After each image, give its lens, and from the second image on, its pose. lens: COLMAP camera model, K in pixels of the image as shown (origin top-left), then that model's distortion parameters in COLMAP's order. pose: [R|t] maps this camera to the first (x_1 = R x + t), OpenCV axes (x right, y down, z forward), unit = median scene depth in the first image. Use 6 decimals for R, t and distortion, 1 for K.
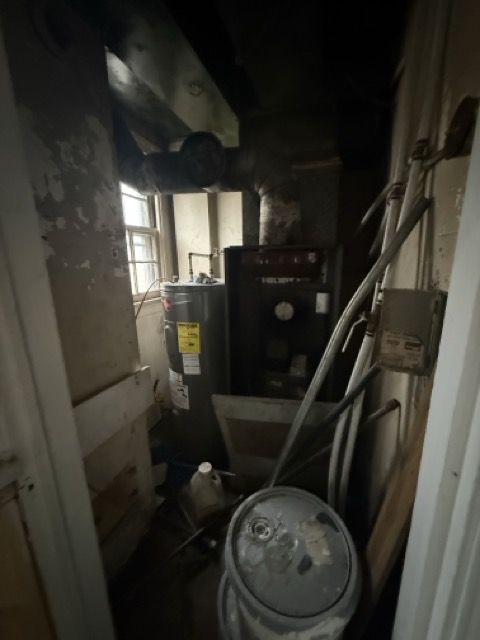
lens RADIAL K [[255.5, 0, 240.1], [0, 255.5, 321.6], [0, 0, 1]] dist [0.002776, 0.000167]
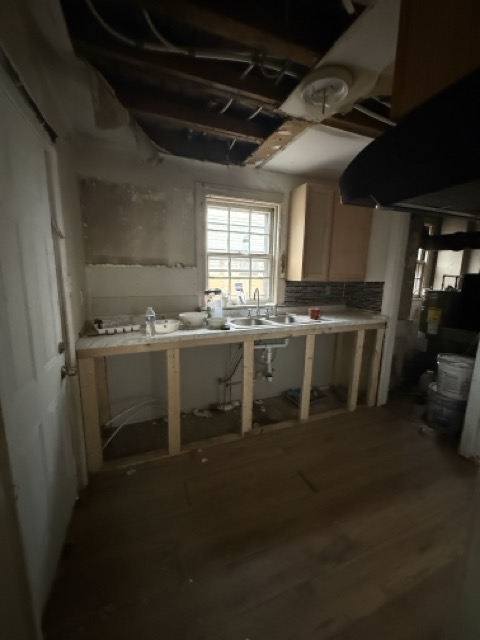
lens RADIAL K [[255.5, 0, 237.8], [0, 255.5, 318.7], [0, 0, 1]] dist [0.002776, 0.000167]
pose [[0.660475, 0.160303, -0.733536, 0.294432], [-0.205650, 0.978207, 0.028604, 0.381695], [0.722136, 0.131959, 0.679048, -1.664612]]
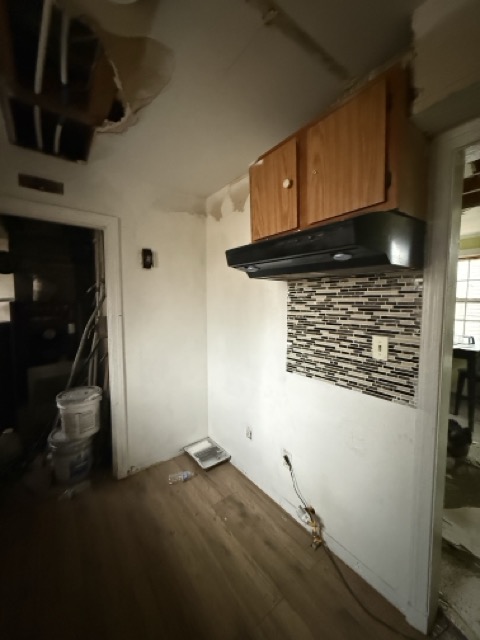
lens RADIAL K [[255.5, 0, 242.6], [0, 255.5, 321.6], [0, 0, 1]] dist [0.002776, 0.000167]
pose [[0.546828, -0.042001, 0.836191, -0.620988], [0.186825, 0.979680, -0.072966, 0.271075], [-0.816134, 0.196121, 0.543563, -1.206673]]
